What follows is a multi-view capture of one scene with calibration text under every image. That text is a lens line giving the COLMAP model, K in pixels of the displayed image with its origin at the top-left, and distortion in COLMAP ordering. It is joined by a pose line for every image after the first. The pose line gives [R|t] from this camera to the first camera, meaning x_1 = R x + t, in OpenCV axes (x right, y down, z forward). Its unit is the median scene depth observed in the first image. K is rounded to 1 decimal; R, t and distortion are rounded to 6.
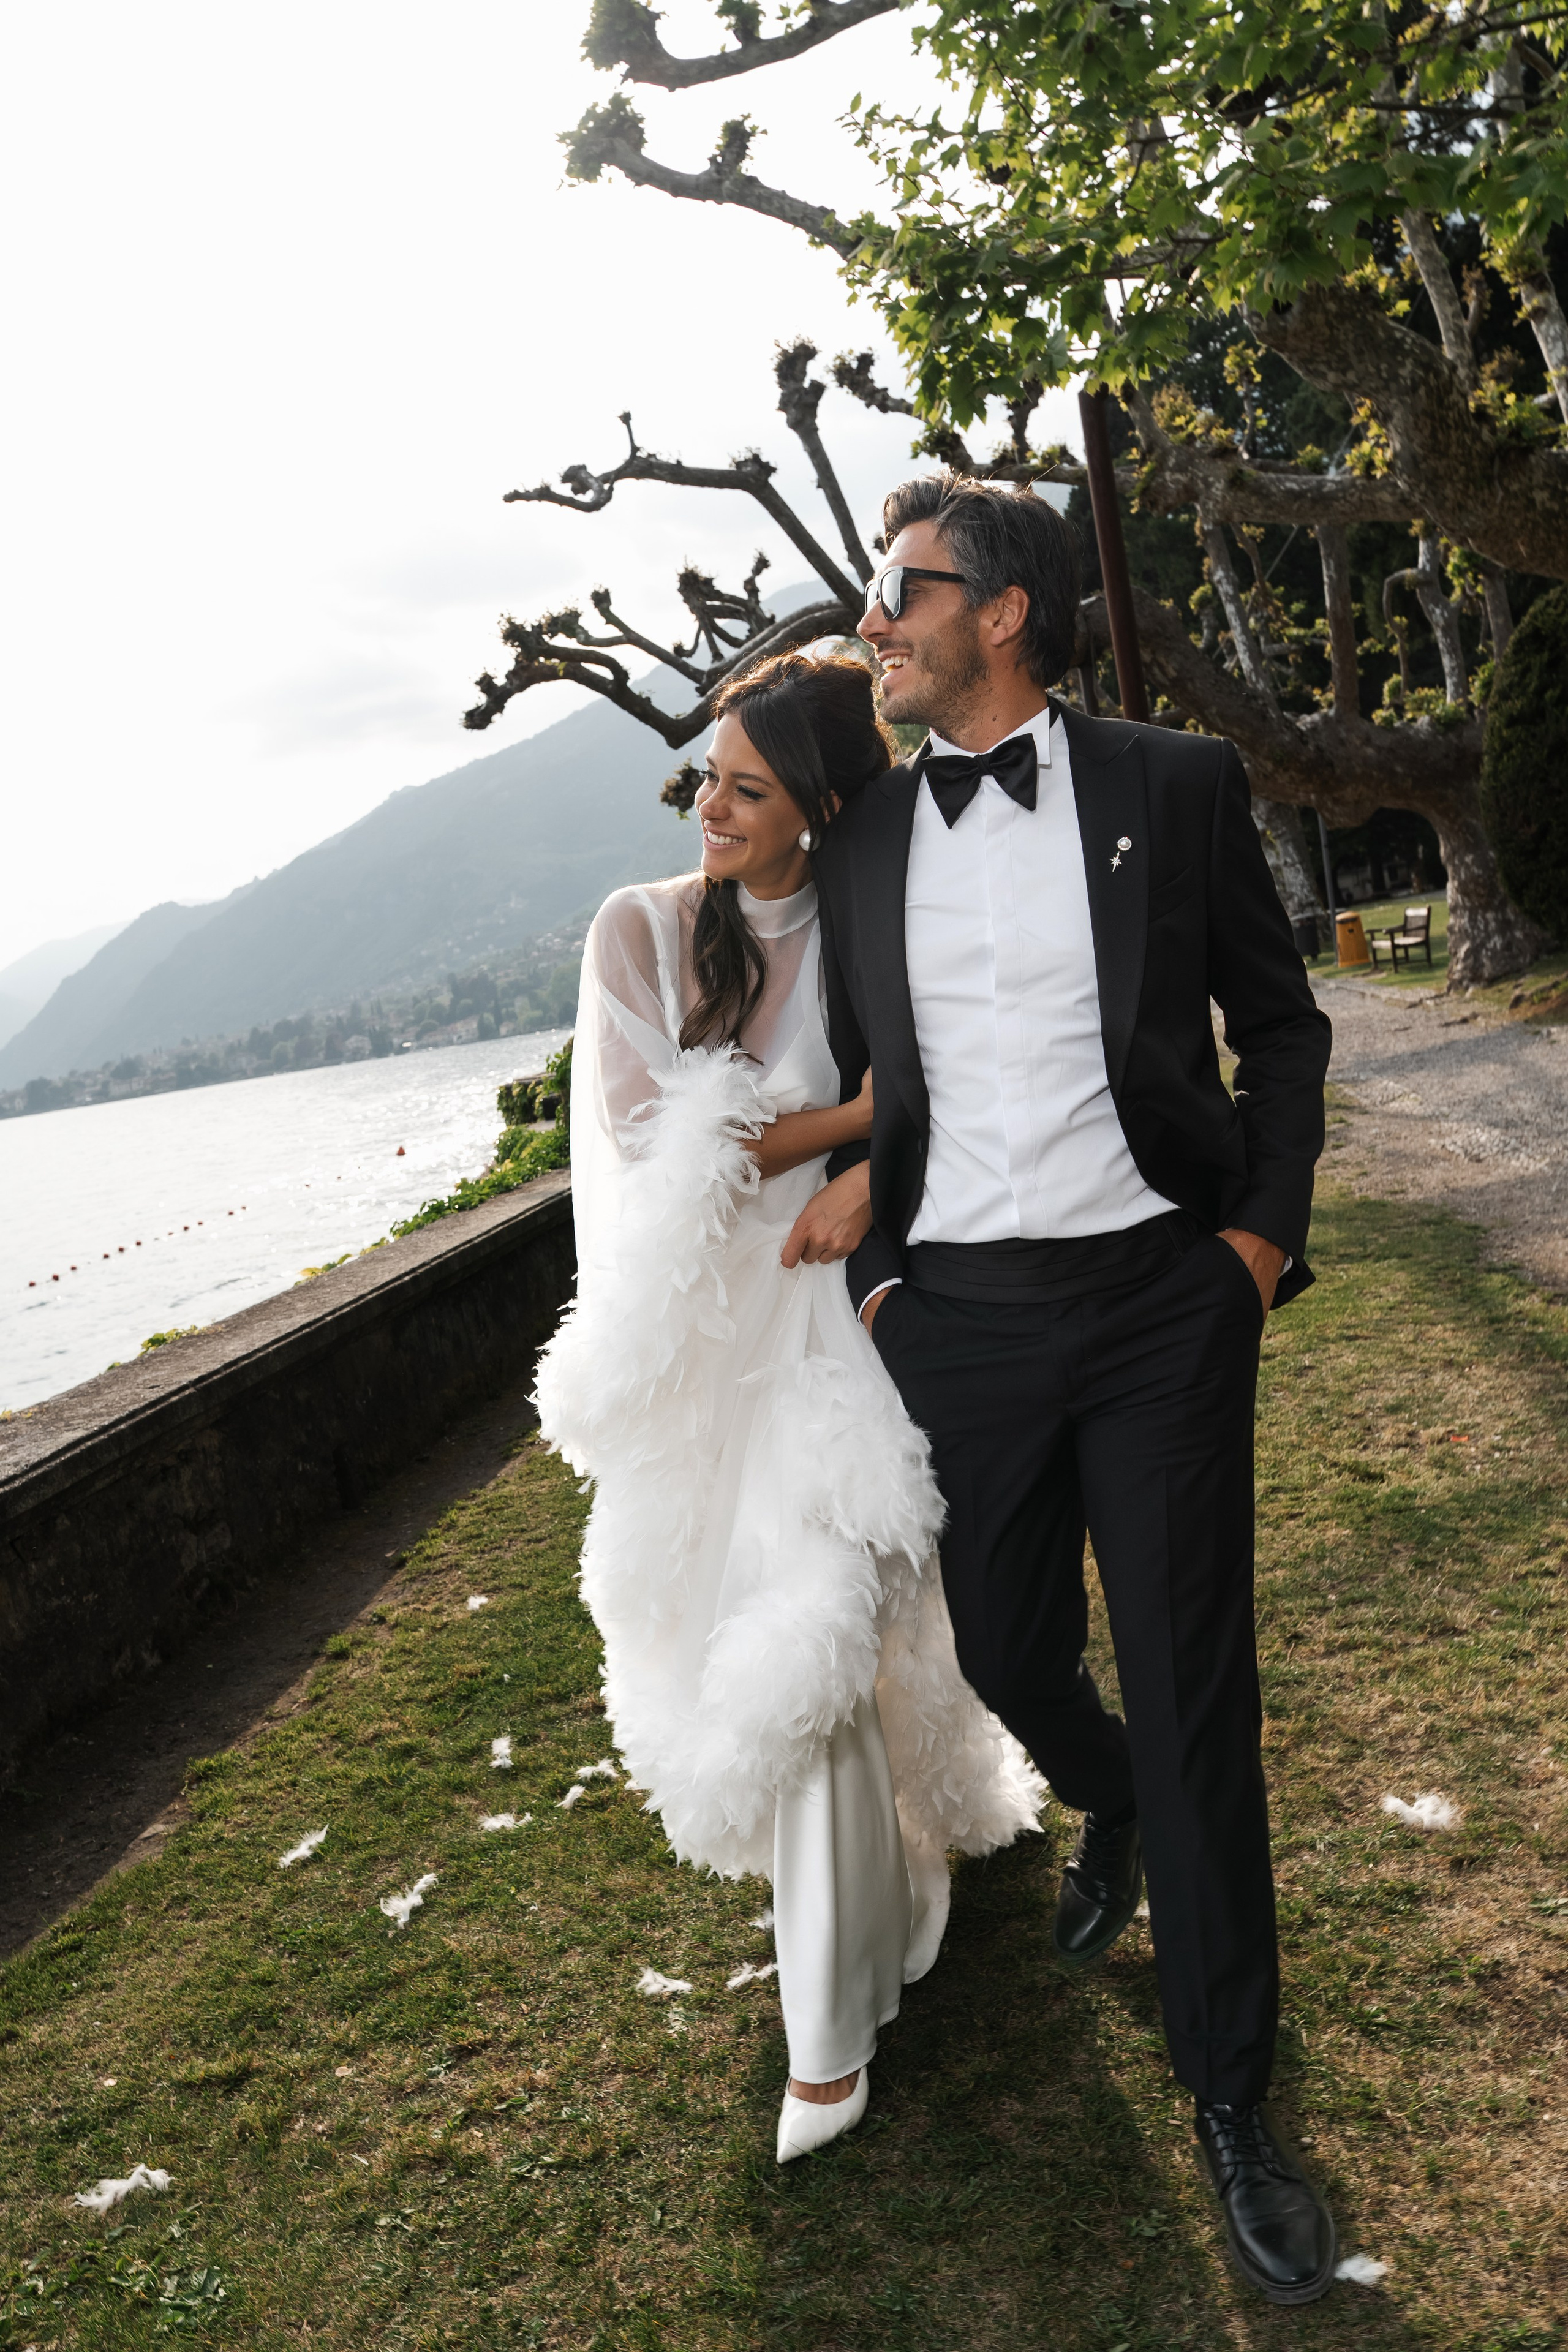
lens RADIAL K [[1944.8, 0, 780.9], [0, 1944.8, 1161.1], [0, 0, 1]] dist [0.015042, -0.010091]
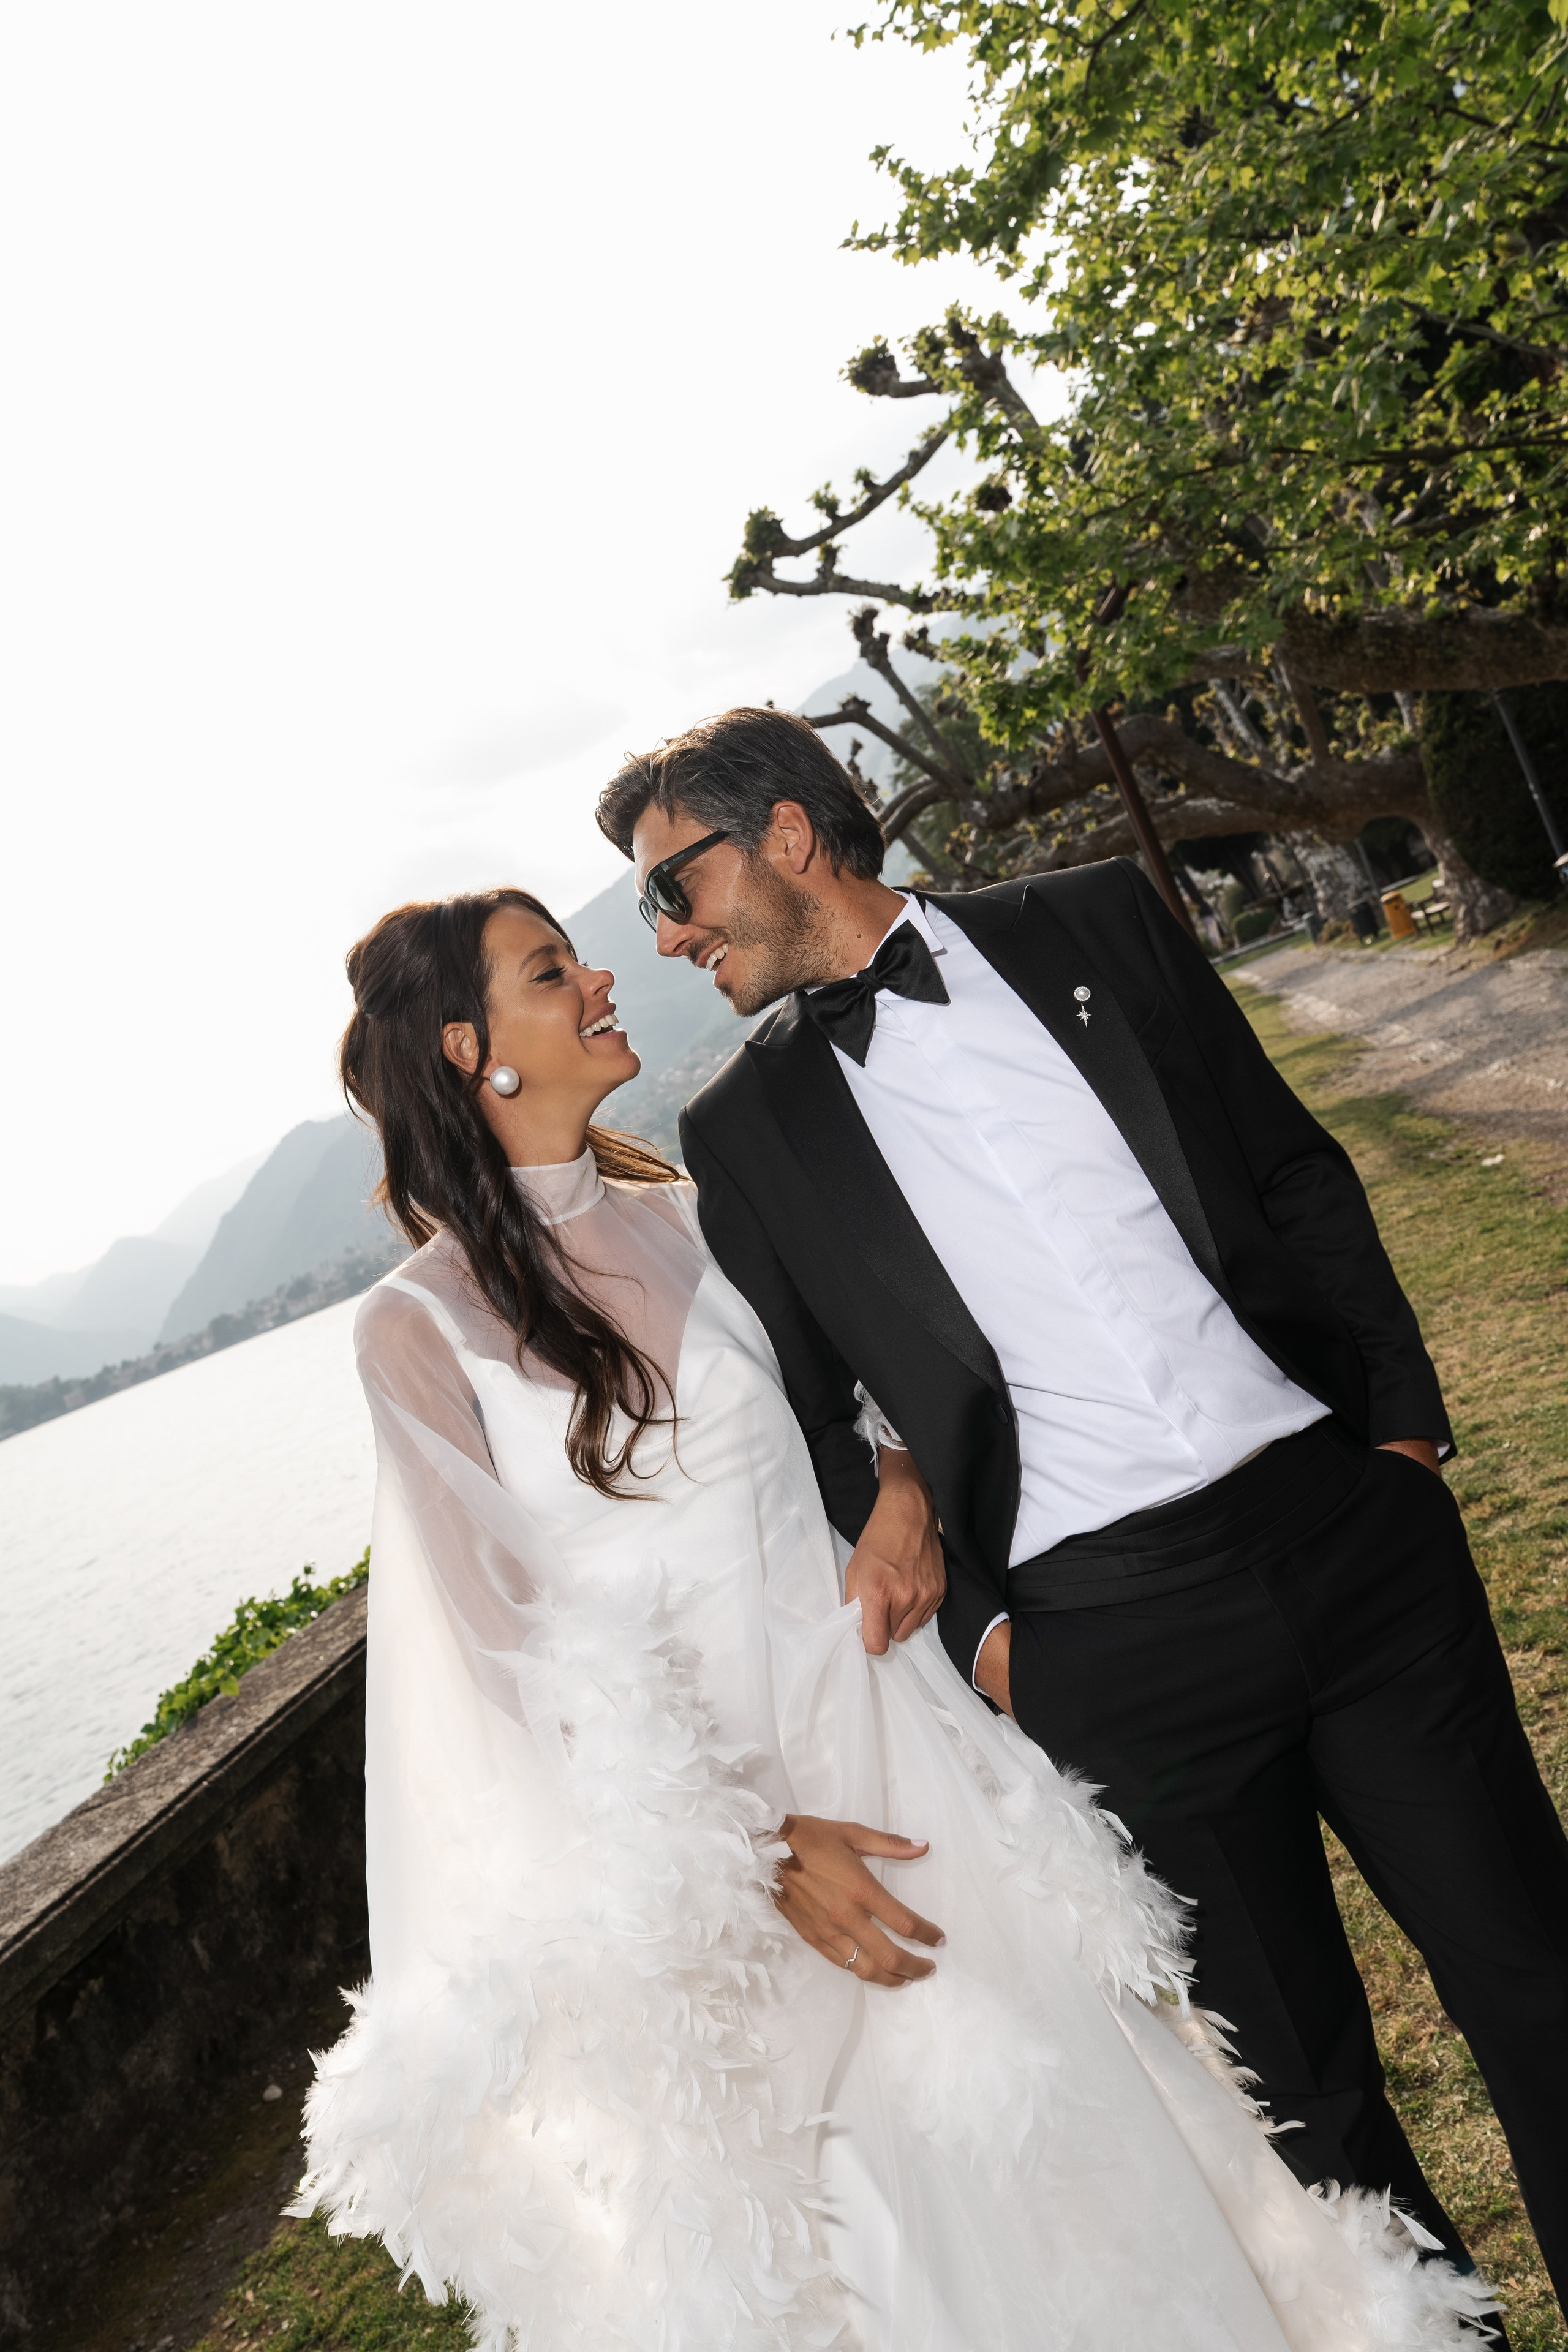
lens RADIAL K [[1944.8, 0, 773.7], [0, 1944.8, 1165.8], [0, 0, 1]] dist [0.015042, -0.010091]
pose [[0.972492, -0.220399, -0.075386, -0.038160], [0.216649, 0.974707, -0.054851, 0.034125], [0.085568, 0.037010, 0.995645, -0.396718]]
